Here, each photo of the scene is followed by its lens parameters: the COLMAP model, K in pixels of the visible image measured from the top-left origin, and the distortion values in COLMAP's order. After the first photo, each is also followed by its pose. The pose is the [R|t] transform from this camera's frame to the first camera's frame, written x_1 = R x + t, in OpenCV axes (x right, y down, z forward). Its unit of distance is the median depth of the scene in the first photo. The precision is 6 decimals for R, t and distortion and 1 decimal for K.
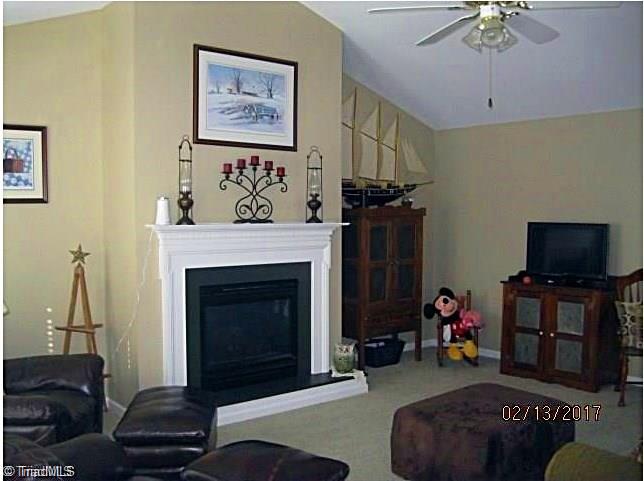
lens RADIAL K [[669.0, 0, 310.2], [0, 669.0, 252.5], [0, 0, 1]] dist [-0.099227, 0.023044]
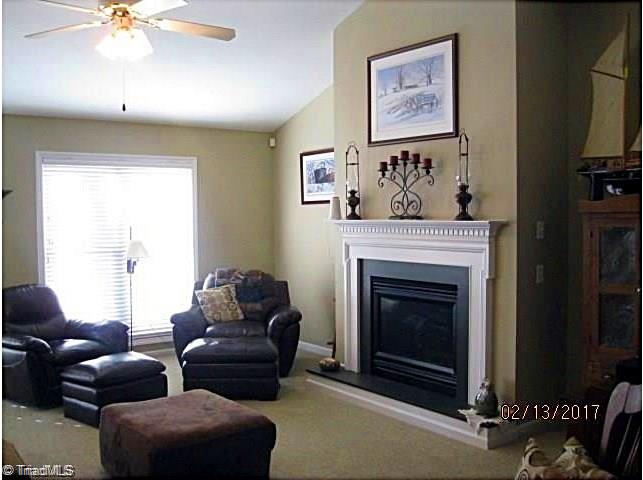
lens RADIAL K [[667.9, 0, 309.7], [0, 667.9, 252.0], [0, 0, 1]] dist [-0.099227, 0.023044]
pose [[-0.047215, 0.059425, -0.997116, 0.899957], [-0.050446, 0.996813, 0.061796, -0.049768], [0.997610, 0.053219, -0.044067, 0.909244]]
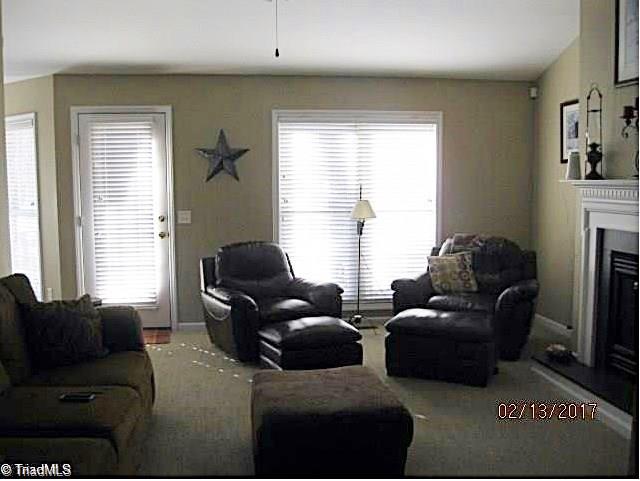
lens RADIAL K [[664.8, 0, 308.3], [0, 664.8, 252.4], [0, 0, 1]] dist [-0.099227, 0.023044]
pose [[-0.514081, 0.097691, -0.852160, 0.749513], [-0.043758, 0.989212, 0.139801, -0.047770], [0.856625, 0.109158, -0.504260, 1.049380]]
